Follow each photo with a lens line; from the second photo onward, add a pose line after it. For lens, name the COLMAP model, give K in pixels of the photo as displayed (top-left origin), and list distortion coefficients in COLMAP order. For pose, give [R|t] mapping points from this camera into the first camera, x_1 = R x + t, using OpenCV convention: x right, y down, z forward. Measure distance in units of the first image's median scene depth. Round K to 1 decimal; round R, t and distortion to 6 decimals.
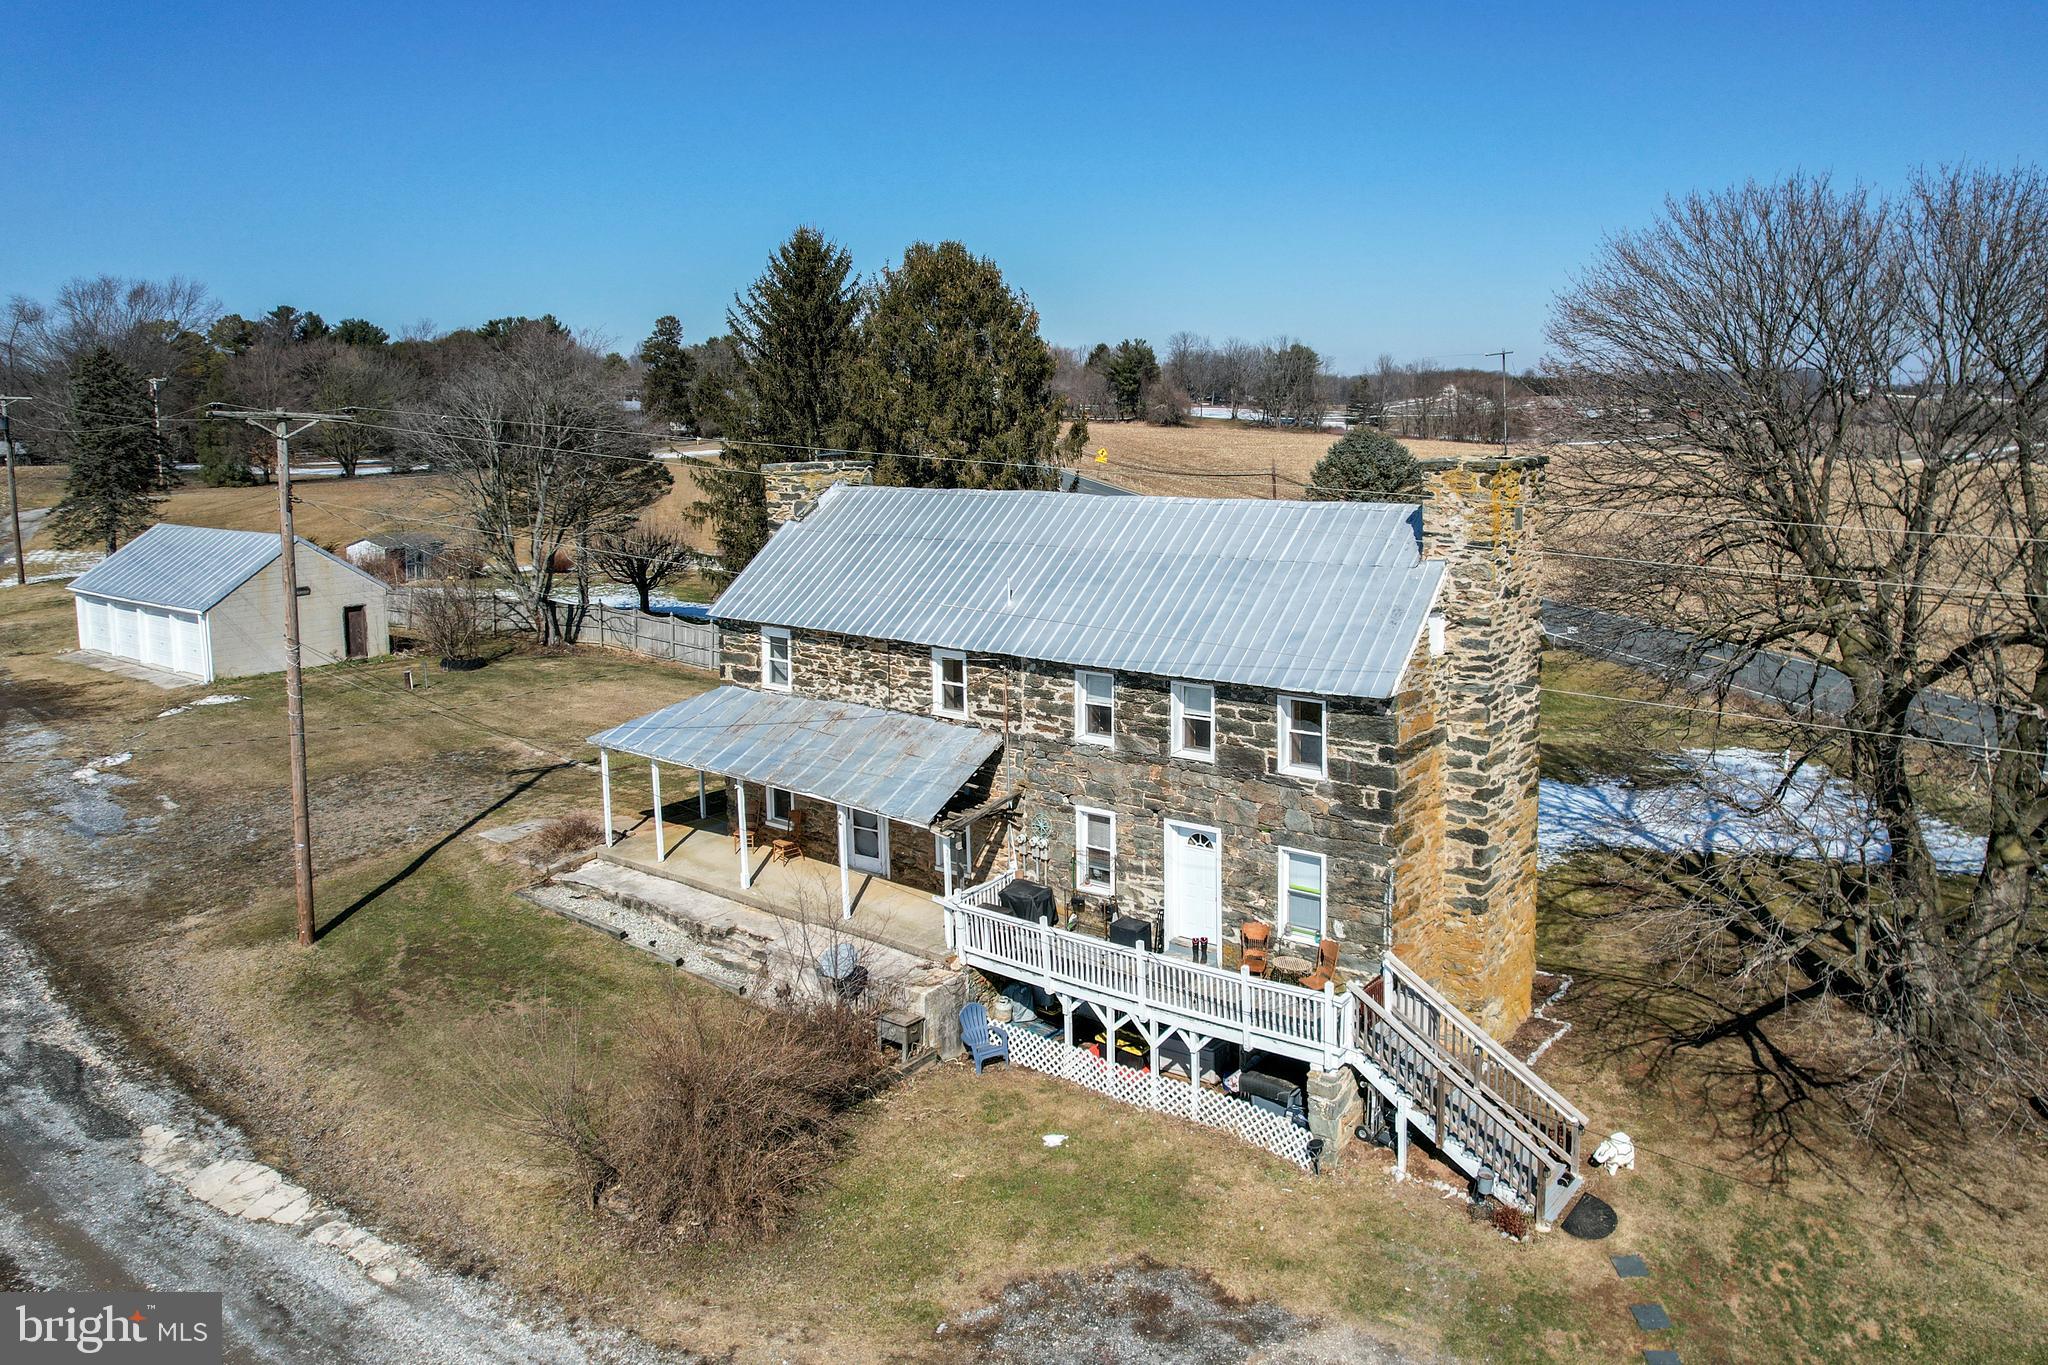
lens RADIAL K [[1389.8, 0, 1103.2], [0, 1389.8, 595.4], [0, 0, 1]] dist [-0.047240, 0.034855]
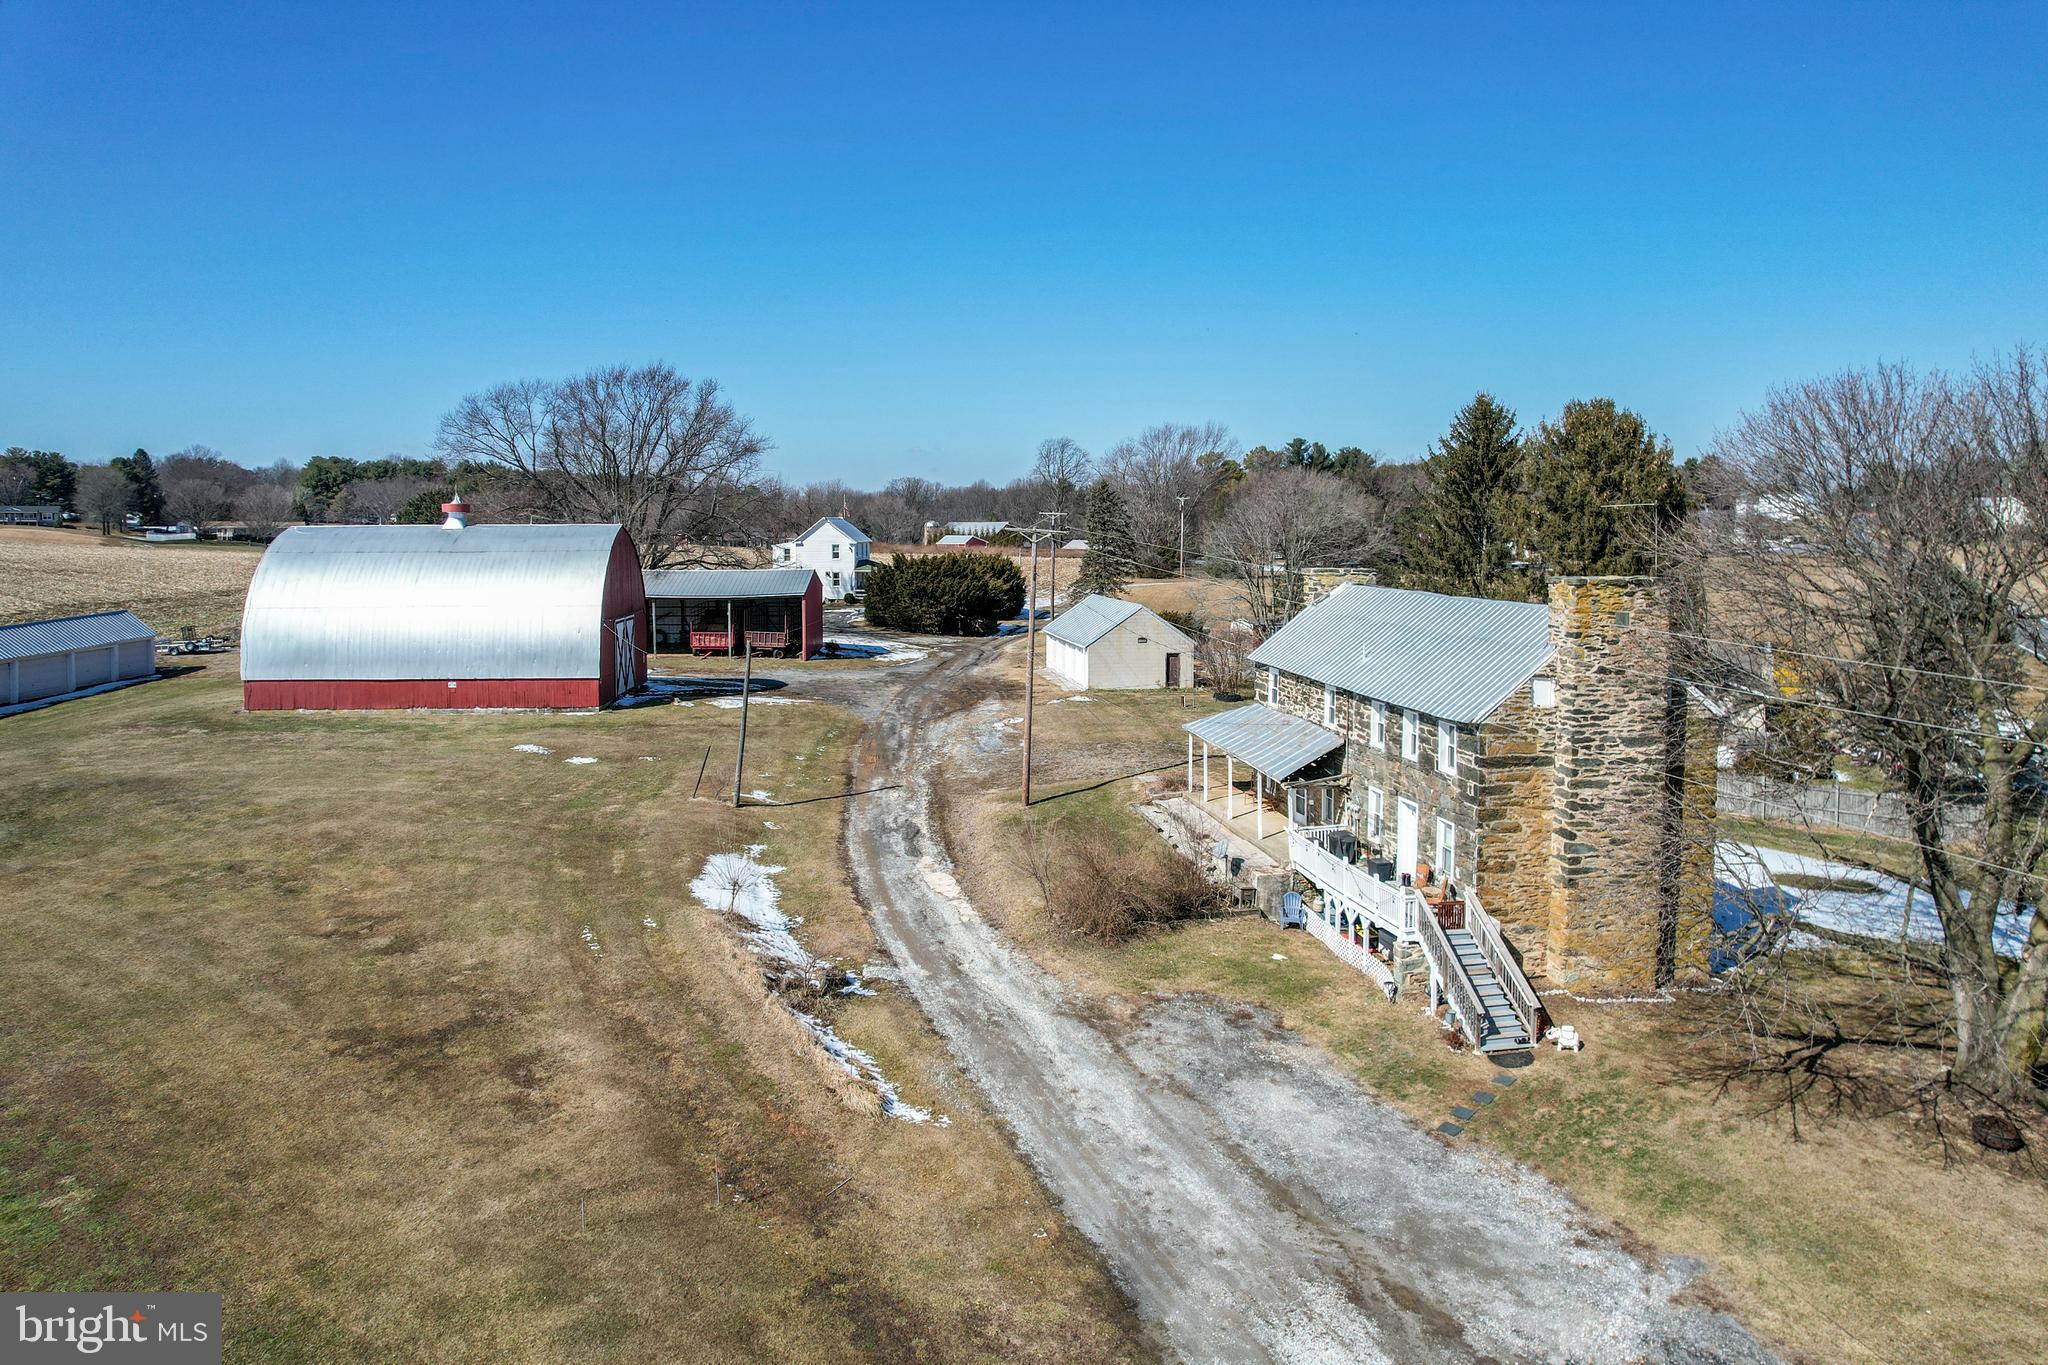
lens RADIAL K [[1314.7, 0, 1034.0], [0, 1314.7, 677.1], [0, 0, 1]] dist [-0.073485, 0.067511]
pose [[0.725775, 0.092012, -0.681751, 0.725624], [-0.102833, 0.994391, 0.024734, 0.029841], [0.680203, 0.052156, 0.731166, -0.377037]]
